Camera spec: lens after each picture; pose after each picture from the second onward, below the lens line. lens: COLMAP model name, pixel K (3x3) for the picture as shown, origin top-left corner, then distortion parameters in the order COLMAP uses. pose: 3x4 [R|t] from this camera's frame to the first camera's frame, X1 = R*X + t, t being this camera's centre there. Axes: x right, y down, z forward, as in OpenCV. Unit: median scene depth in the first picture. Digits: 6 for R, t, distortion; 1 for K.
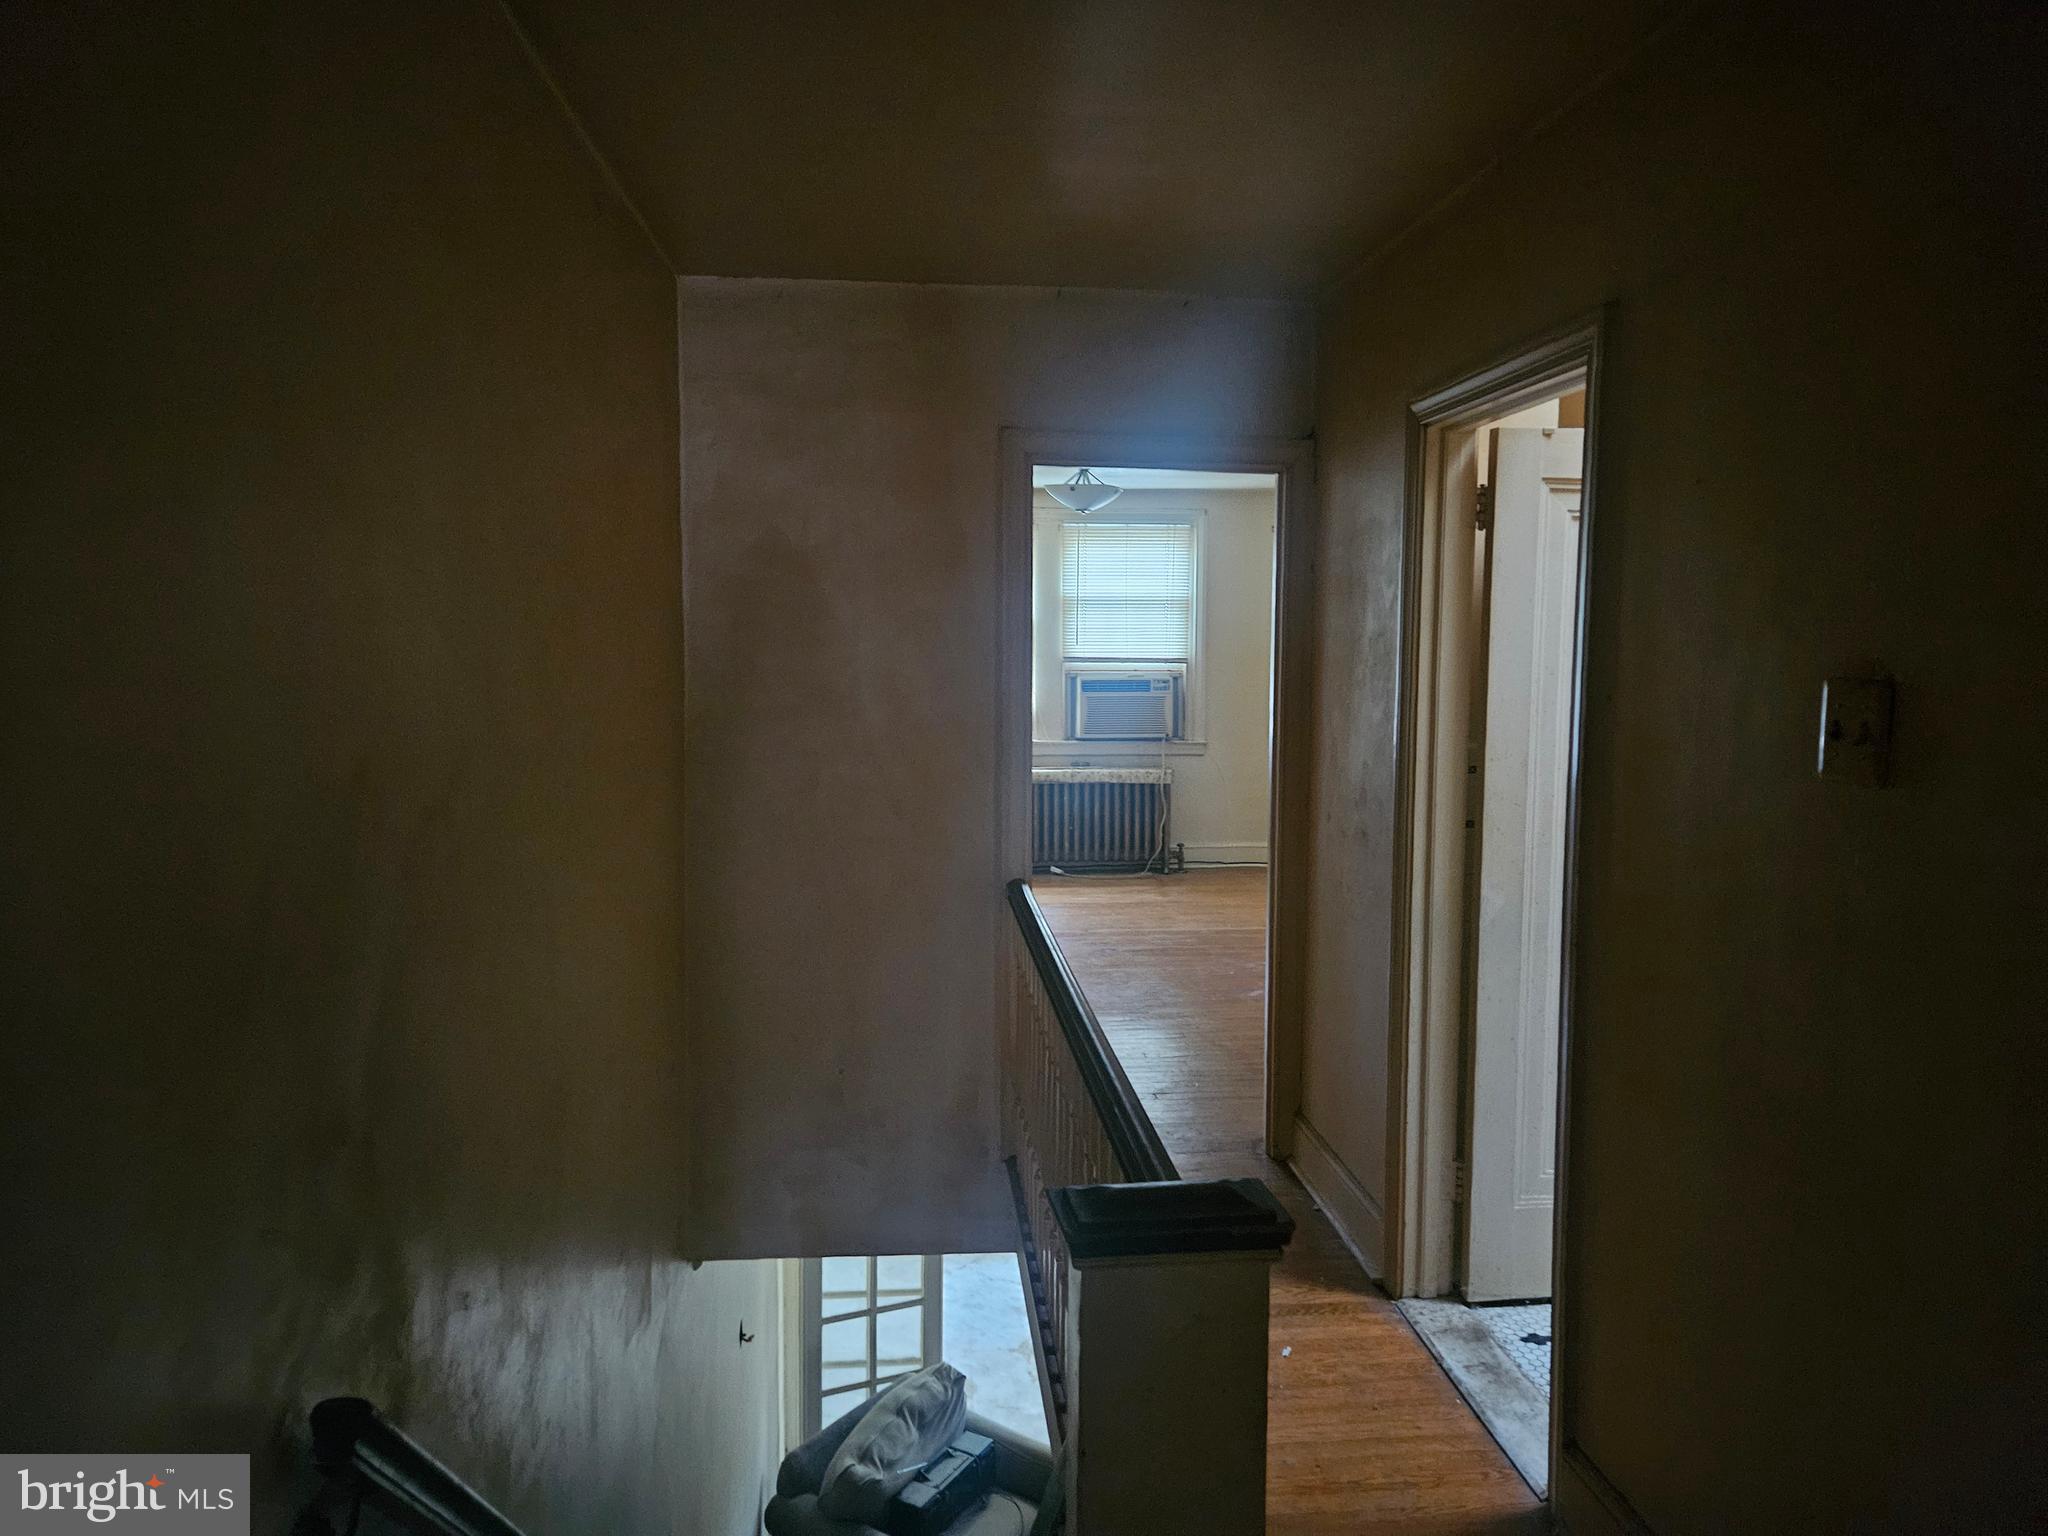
lens RADIAL K [[1390.7, 0, 1030.3], [0, 1390.7, 773.3], [0, 0, 1]] dist [0.037021, -0.005867]
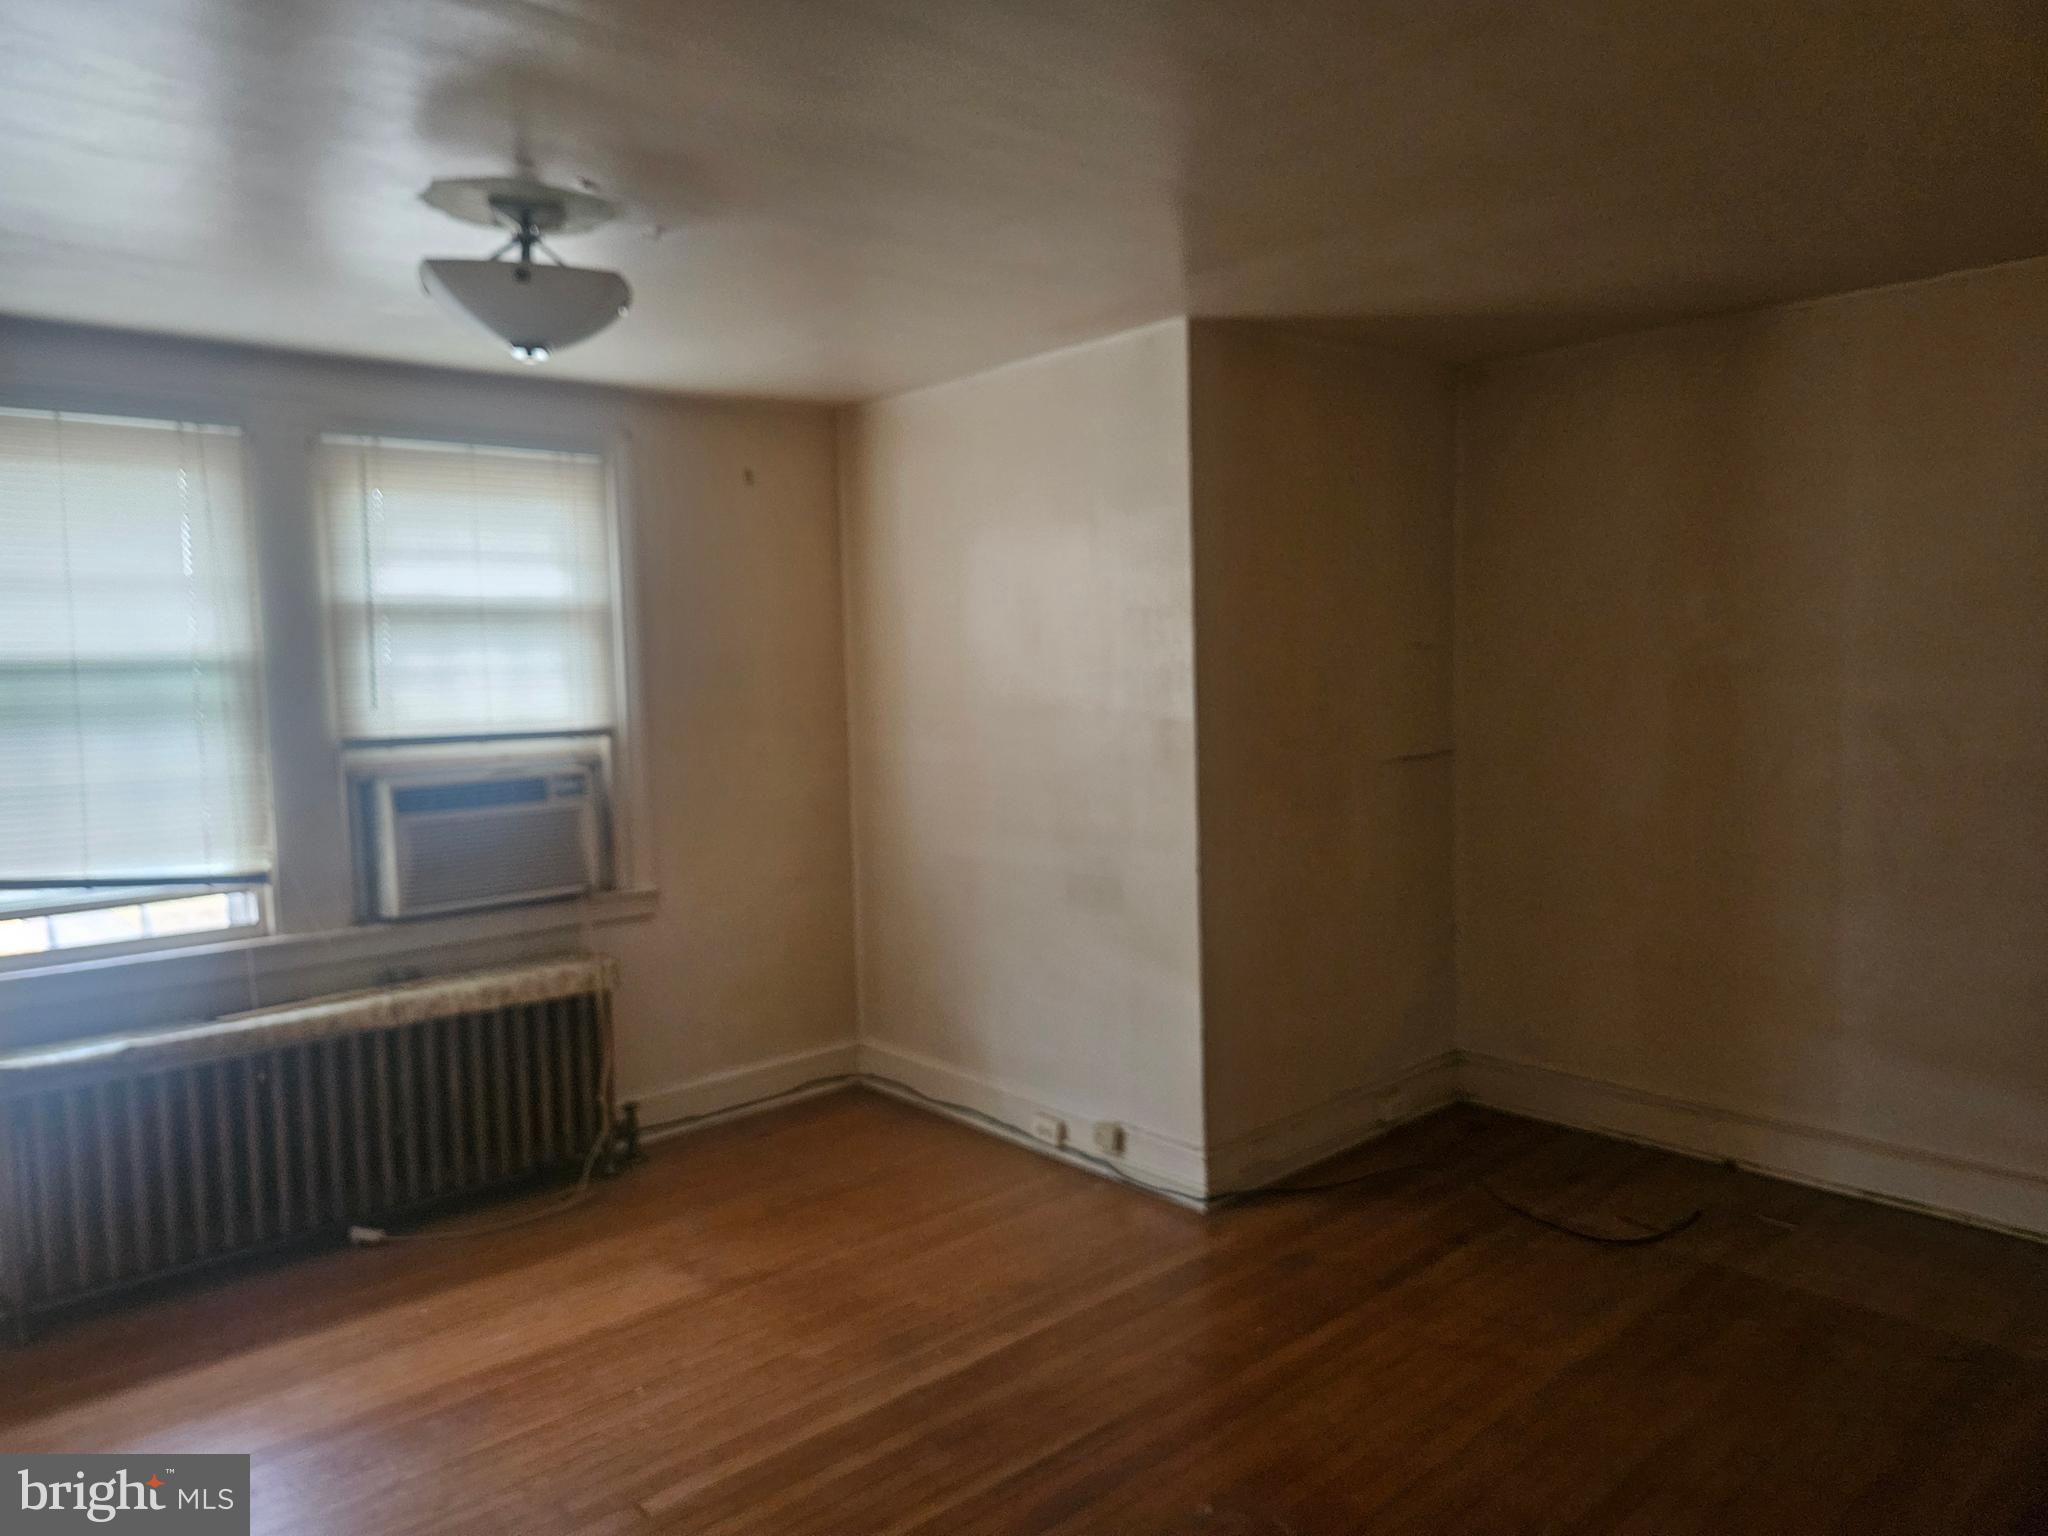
lens RADIAL K [[1390.7, 0, 990.9], [0, 1390.7, 744.2], [0, 0, 1]] dist [0.037021, -0.005867]
pose [[0.818514, -0.063816, 0.570931, -0.084550], [0.082692, 0.996549, -0.007162, -0.085816], [-0.568504, 0.053074, 0.820967, 0.718926]]
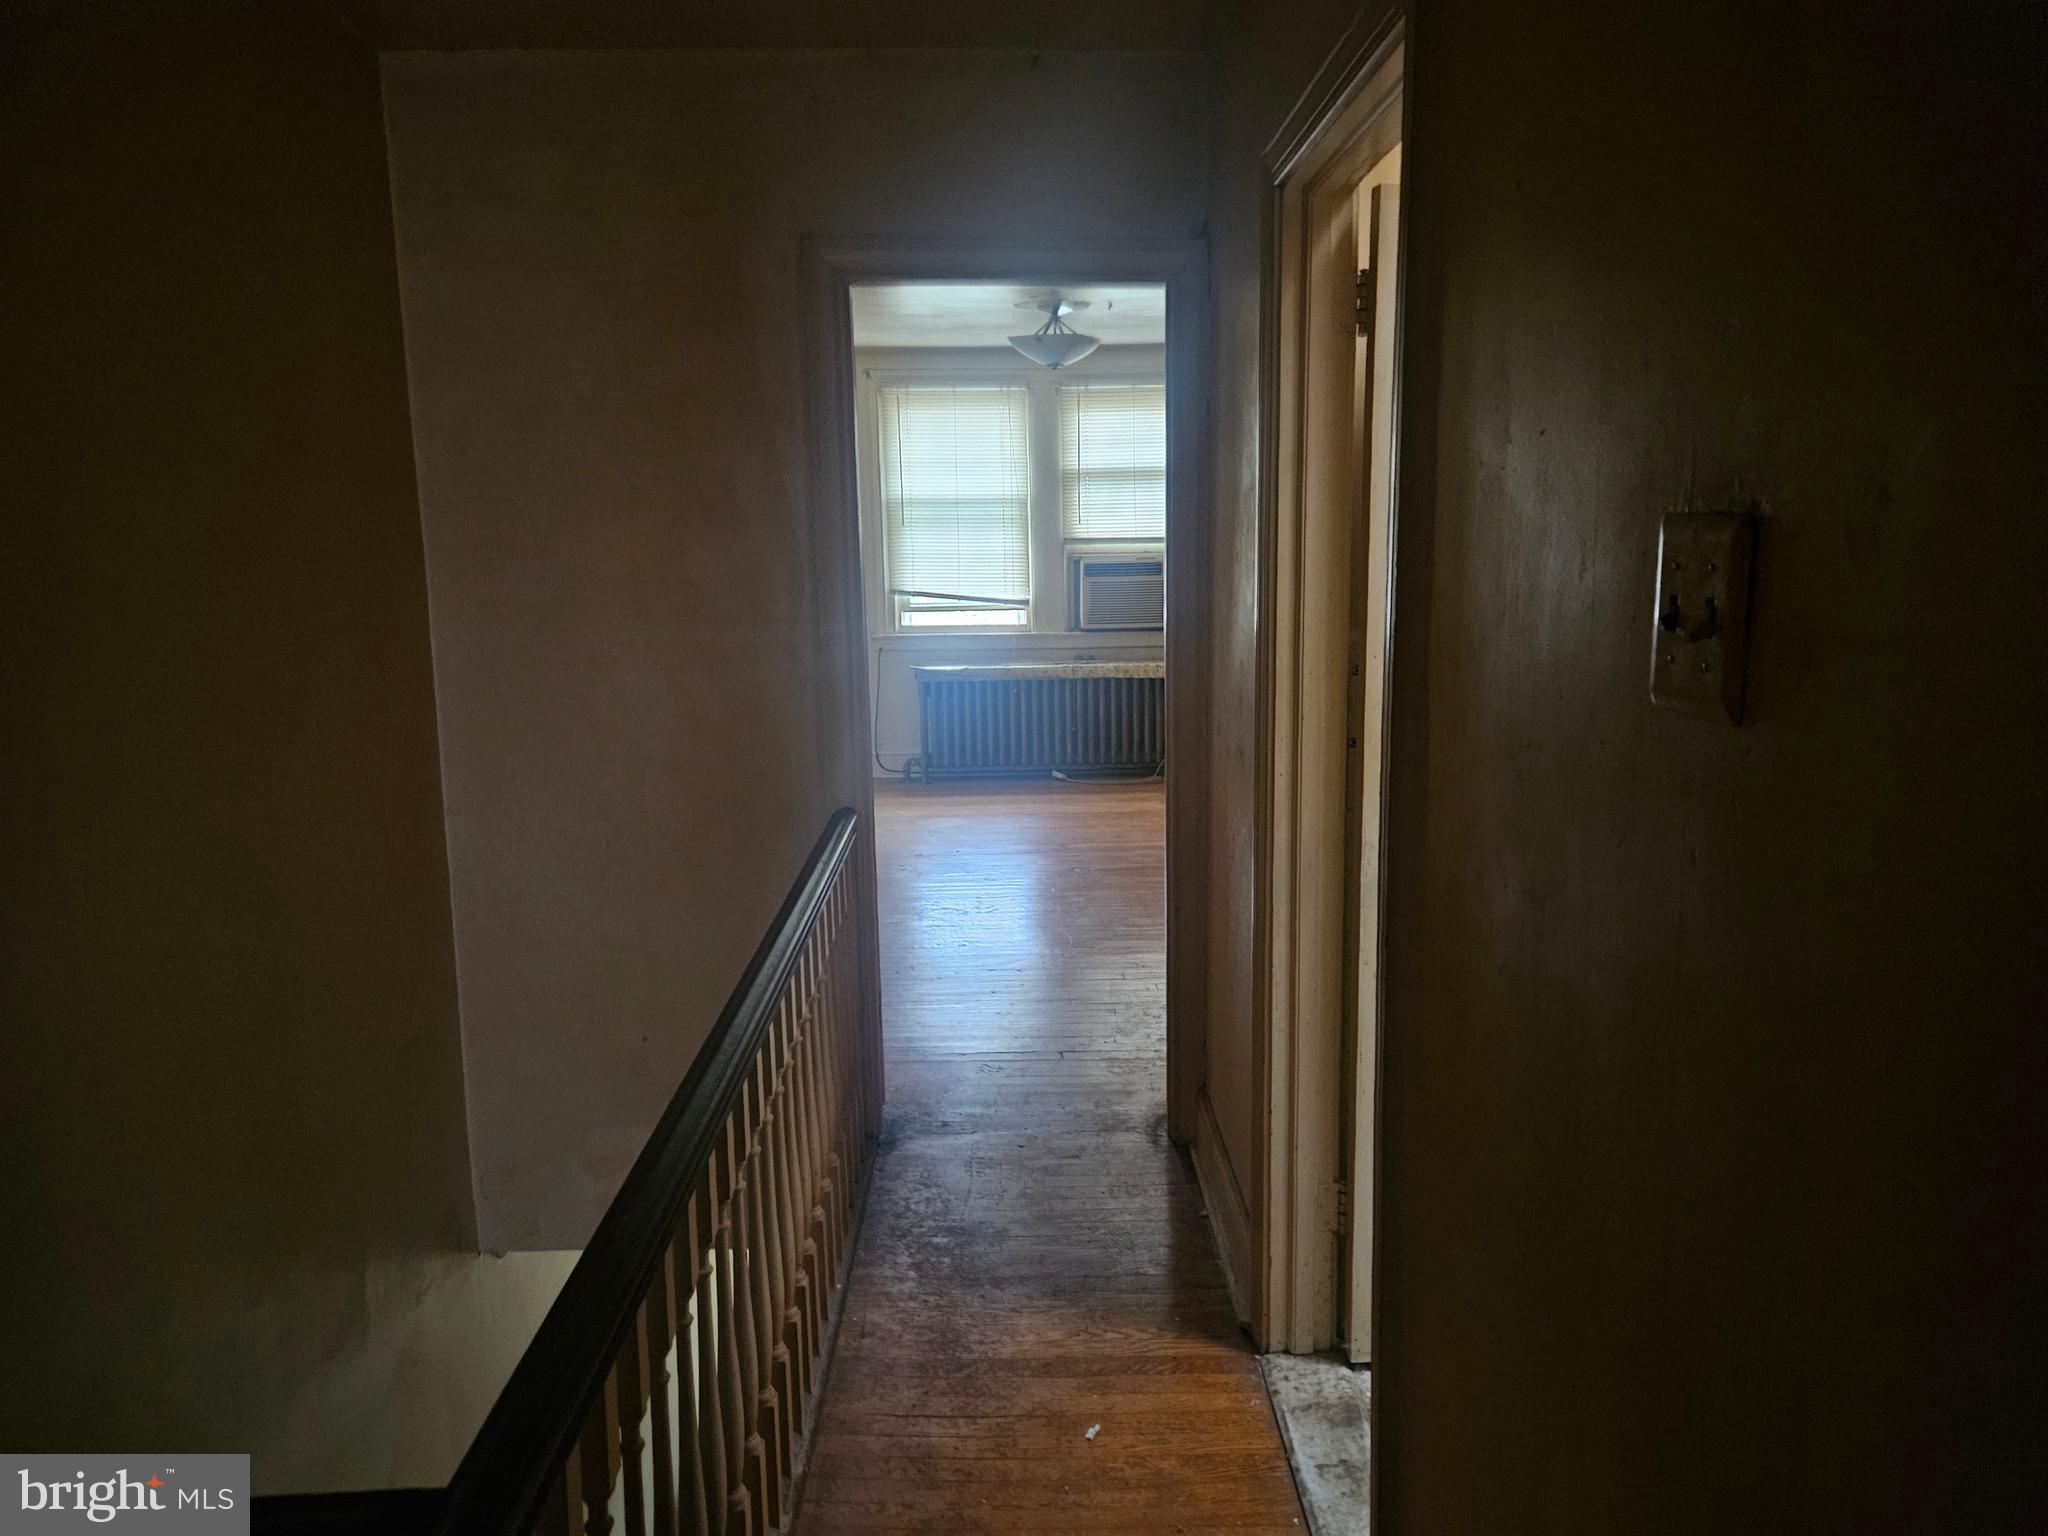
lens RADIAL K [[1390.7, 0, 1024.4], [0, 1390.7, 764.2], [0, 0, 1]] dist [0.037021, -0.005867]
pose [[0.995690, -0.007412, -0.092443, 0.110720], [0.014114, 0.997300, 0.072063, -0.004350], [0.091659, -0.073057, 0.993107, 0.130532]]
